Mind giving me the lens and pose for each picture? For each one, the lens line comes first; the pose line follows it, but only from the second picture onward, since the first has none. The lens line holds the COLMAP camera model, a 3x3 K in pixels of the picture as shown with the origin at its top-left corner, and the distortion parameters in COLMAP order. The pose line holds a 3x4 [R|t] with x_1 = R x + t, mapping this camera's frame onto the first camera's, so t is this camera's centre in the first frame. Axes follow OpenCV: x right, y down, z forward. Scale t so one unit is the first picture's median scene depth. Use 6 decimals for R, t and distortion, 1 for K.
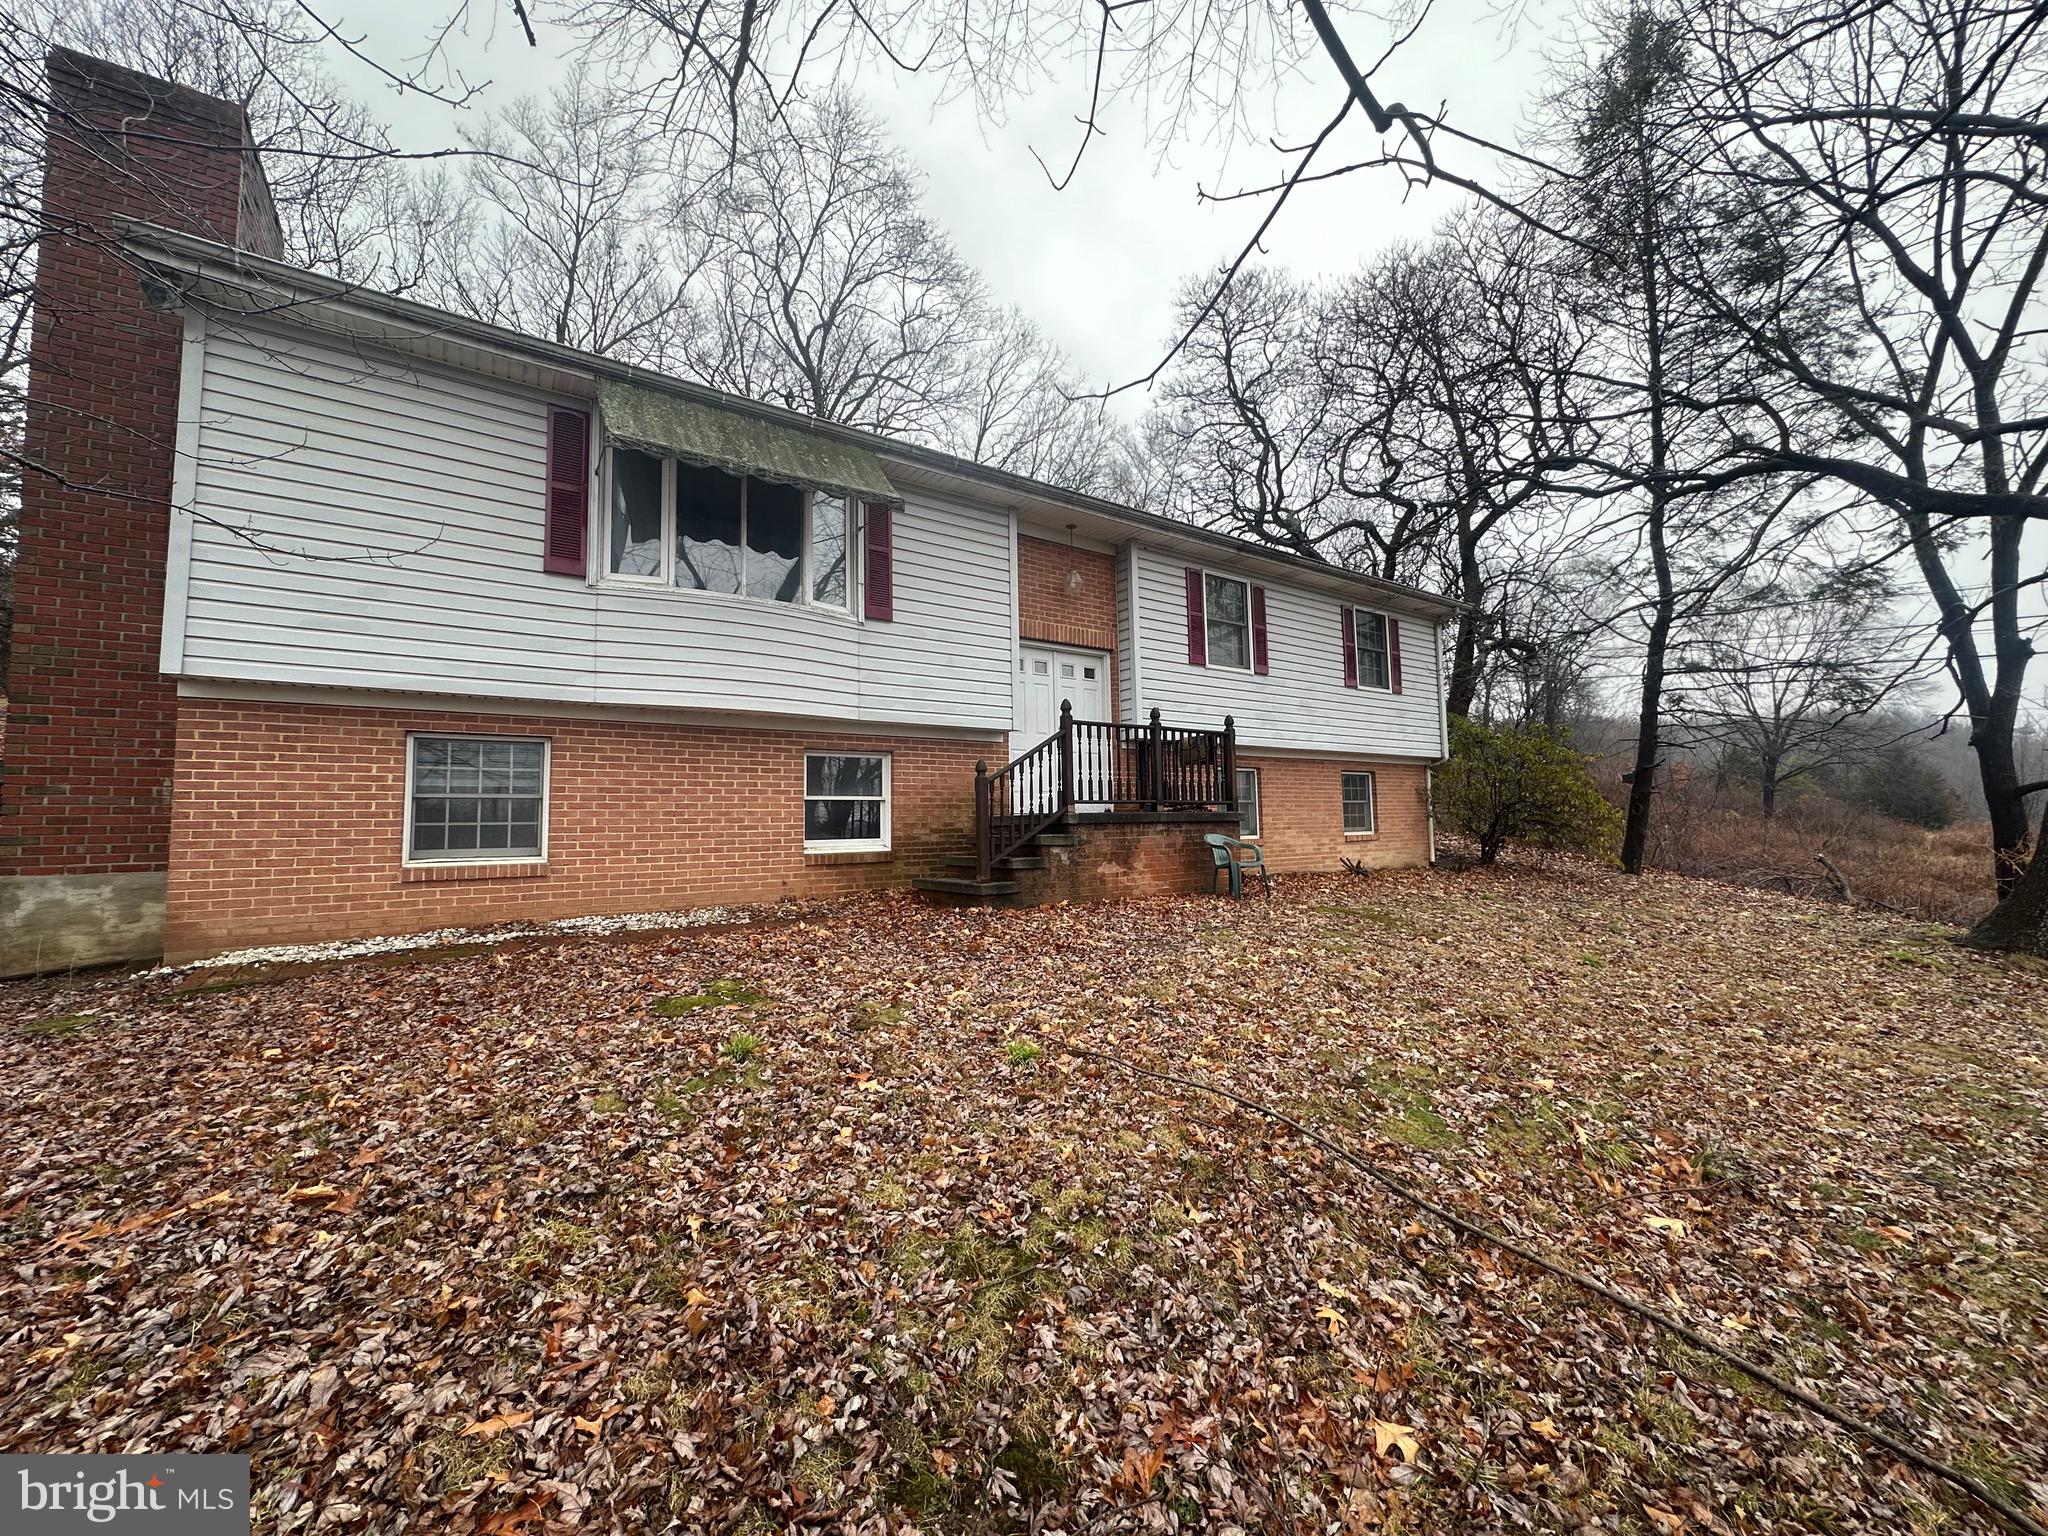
lens RADIAL K [[816.0, 0, 1026.0], [0, 816.0, 765.1], [0, 0, 1]] dist [-0.002536, 0.000033]
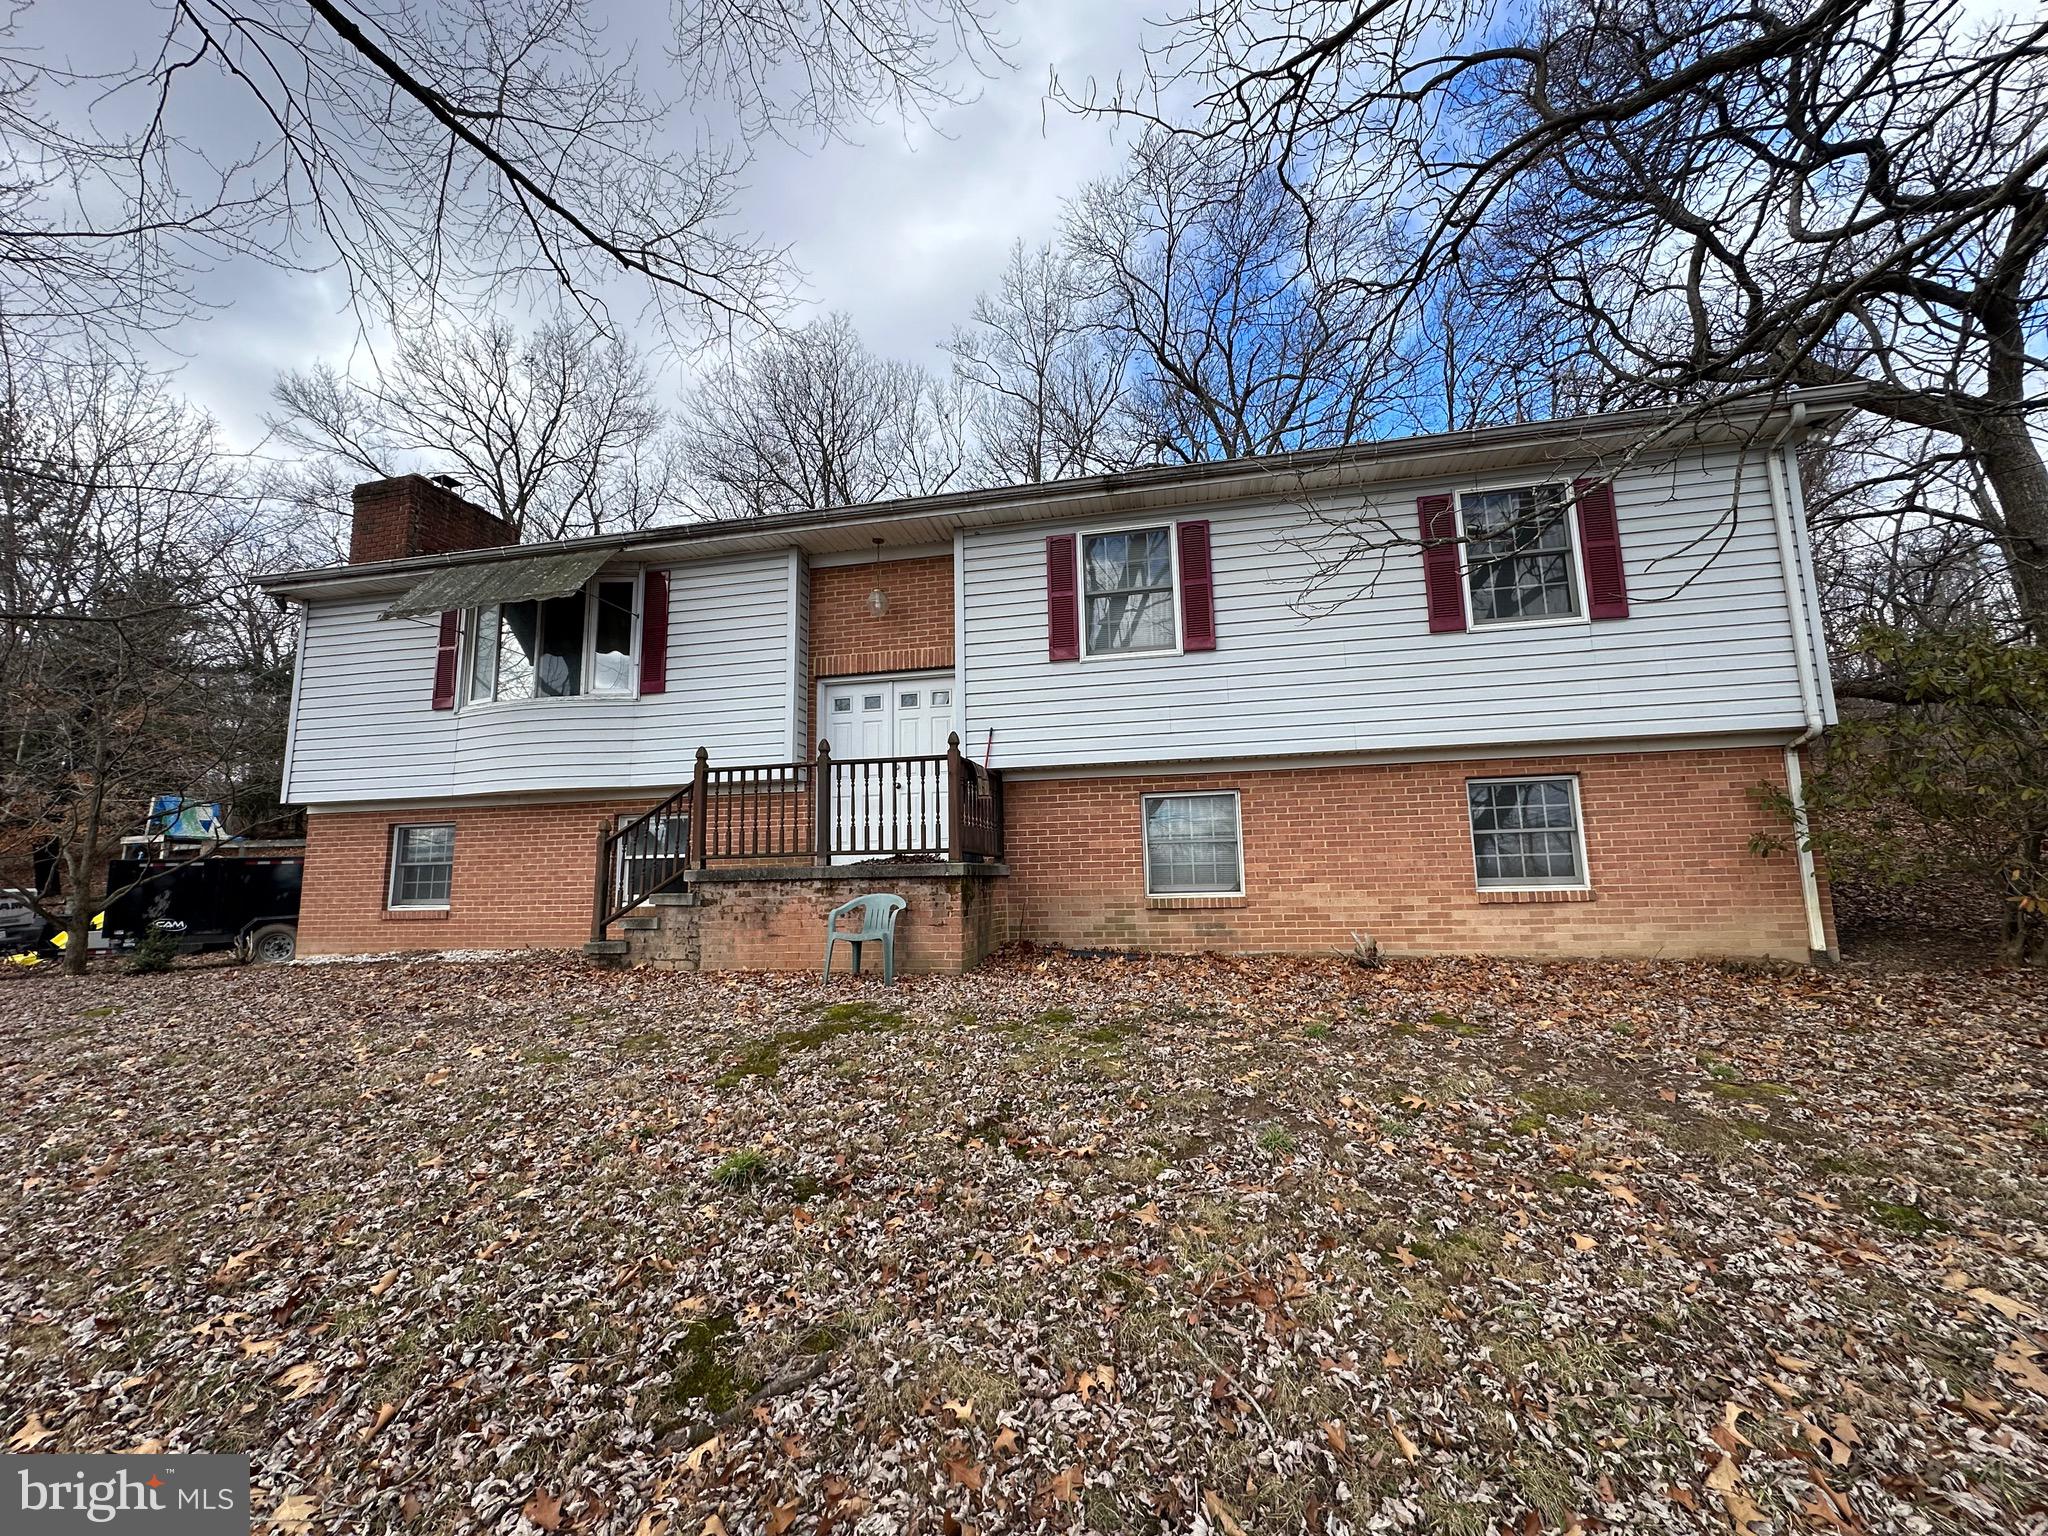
lens RADIAL K [[772.0, 0, 1024.1], [0, 772.0, 769.7], [0, 0, 1]] dist [0.020243, 0.000026]
pose [[0.687802, -0.093442, -0.719859, 0.787730], [0.063169, 0.995623, -0.068882, 0.024971], [0.723144, 0.001904, 0.690694, 0.555377]]
